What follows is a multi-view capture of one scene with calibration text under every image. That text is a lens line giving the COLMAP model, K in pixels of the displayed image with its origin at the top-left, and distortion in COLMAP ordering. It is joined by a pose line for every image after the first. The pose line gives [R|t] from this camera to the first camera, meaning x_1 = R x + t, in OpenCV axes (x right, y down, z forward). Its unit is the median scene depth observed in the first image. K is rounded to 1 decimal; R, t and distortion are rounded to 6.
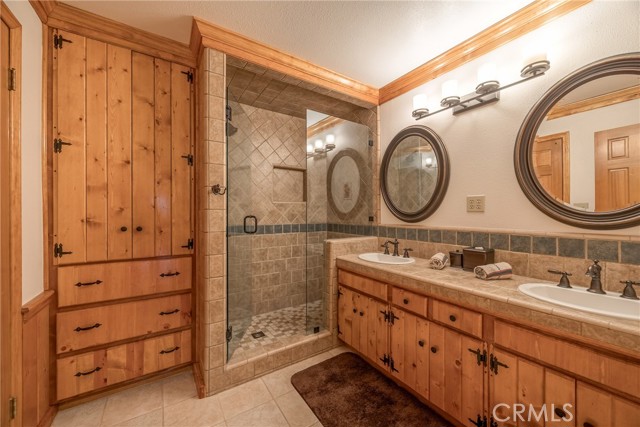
lens RADIAL K [[246.2, 0, 319.9], [0, 246.2, 213.3], [0, 0, 1]] dist [0.001978, 0.000248]
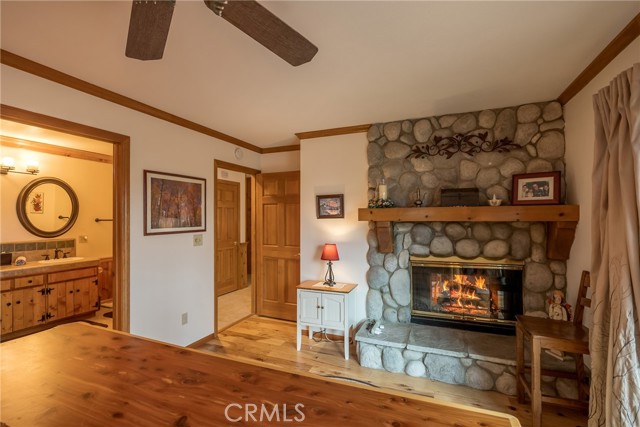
lens RADIAL K [[287.3, 0, 319.8], [0, 287.3, 216.6], [0, 0, 1]] dist [-0.004692, -0.000653]
pose [[-0.576203, 0.008426, 0.817263, -3.105580], [0.007054, 0.999961, -0.005336, -0.127040], [-0.817276, 0.002691, -0.576240, 0.356247]]
